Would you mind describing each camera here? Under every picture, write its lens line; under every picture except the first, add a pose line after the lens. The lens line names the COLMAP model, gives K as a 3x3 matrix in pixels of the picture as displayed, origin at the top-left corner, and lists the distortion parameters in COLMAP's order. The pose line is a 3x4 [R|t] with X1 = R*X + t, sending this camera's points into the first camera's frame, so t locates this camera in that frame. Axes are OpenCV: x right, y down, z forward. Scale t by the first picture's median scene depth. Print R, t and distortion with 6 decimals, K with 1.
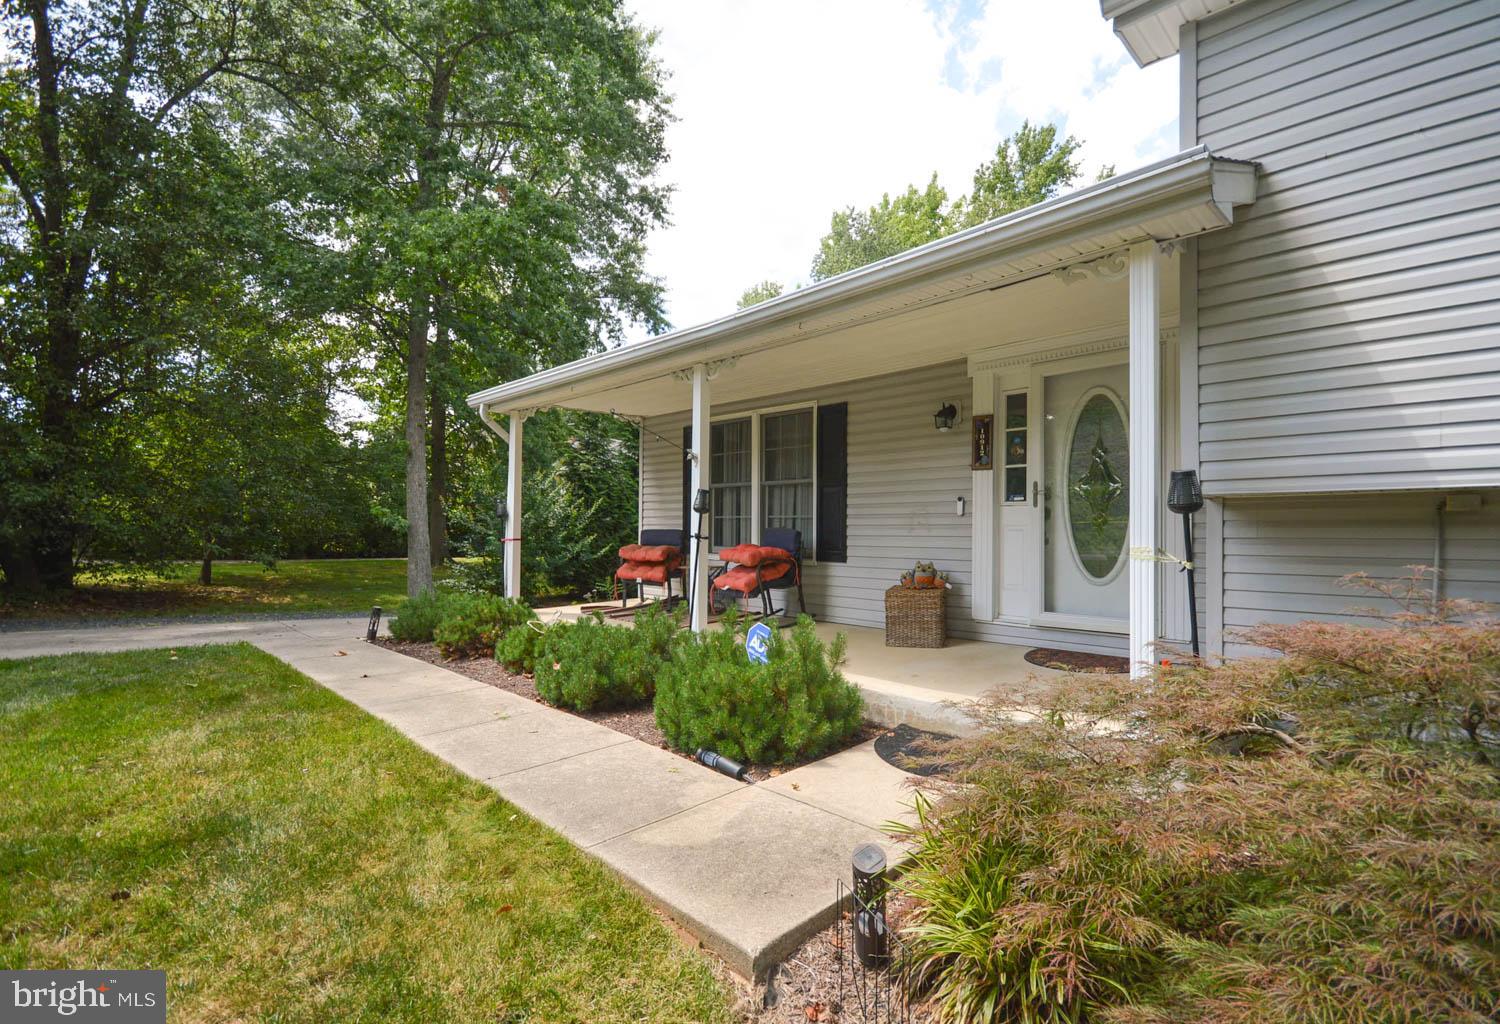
lens RADIAL K [[708.3, 0, 752.2], [0, 708.3, 519.3], [0, 0, 1]] dist [0.003160, 0.000388]
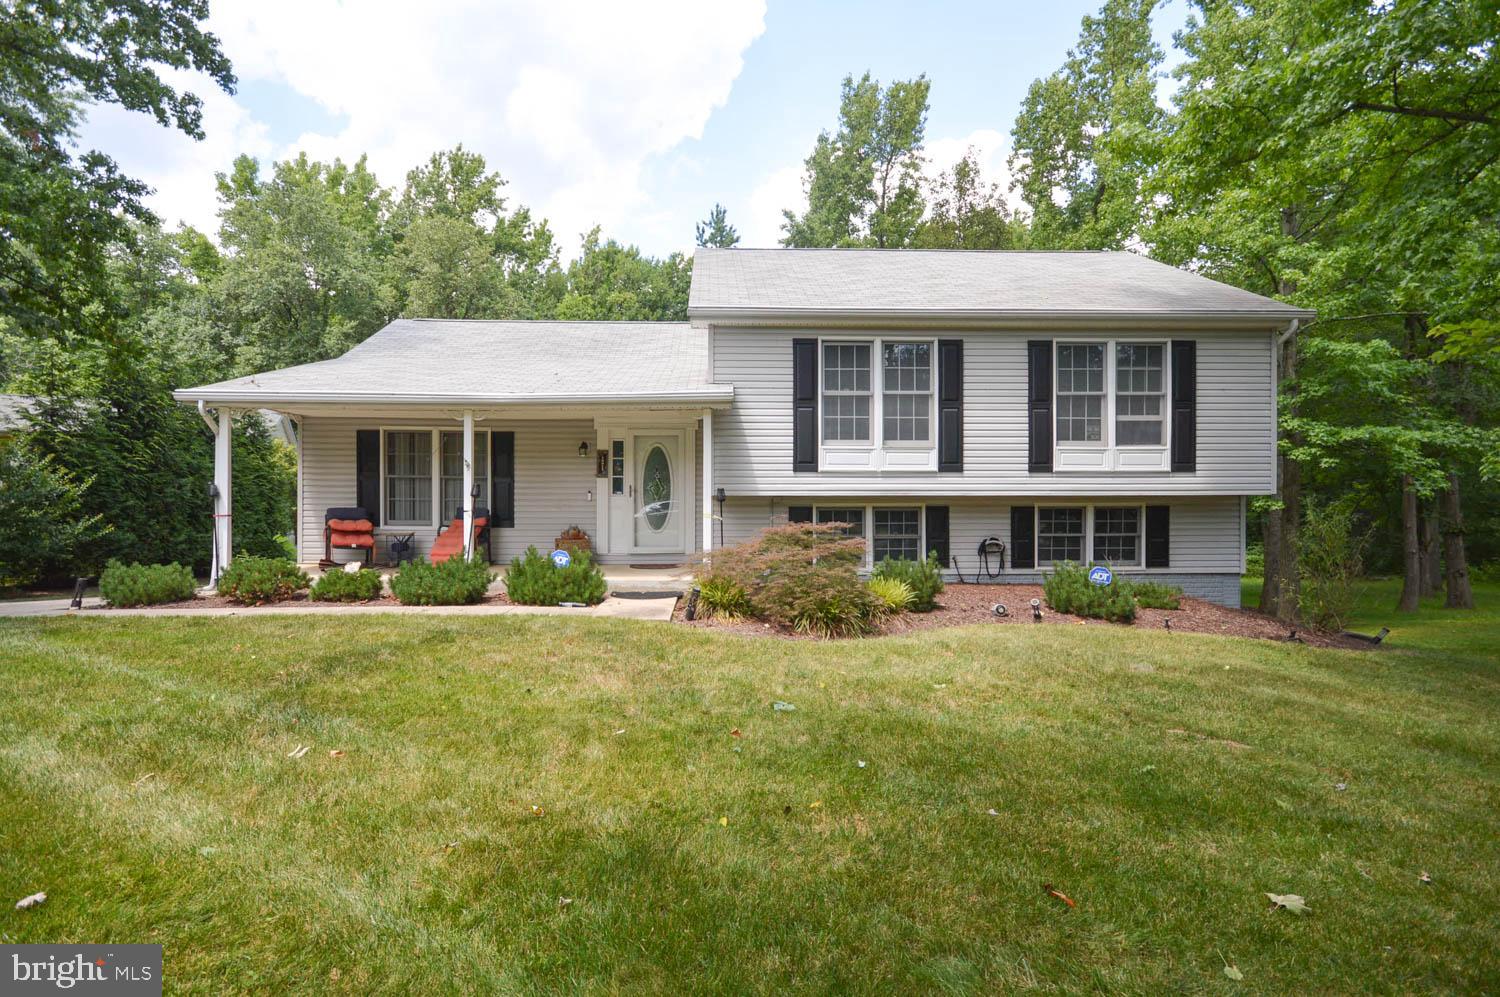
lens RADIAL K [[640.6, 0, 751.9], [0, 640.6, 506.7], [0, 0, 1]] dist [-0.000979, 0.000003]
pose [[0.676948, 0.003468, 0.736023, -0.264893], [-0.011560, 0.999916, 0.005920, -0.001650], [-0.735940, -0.012516, 0.676931, -0.193466]]
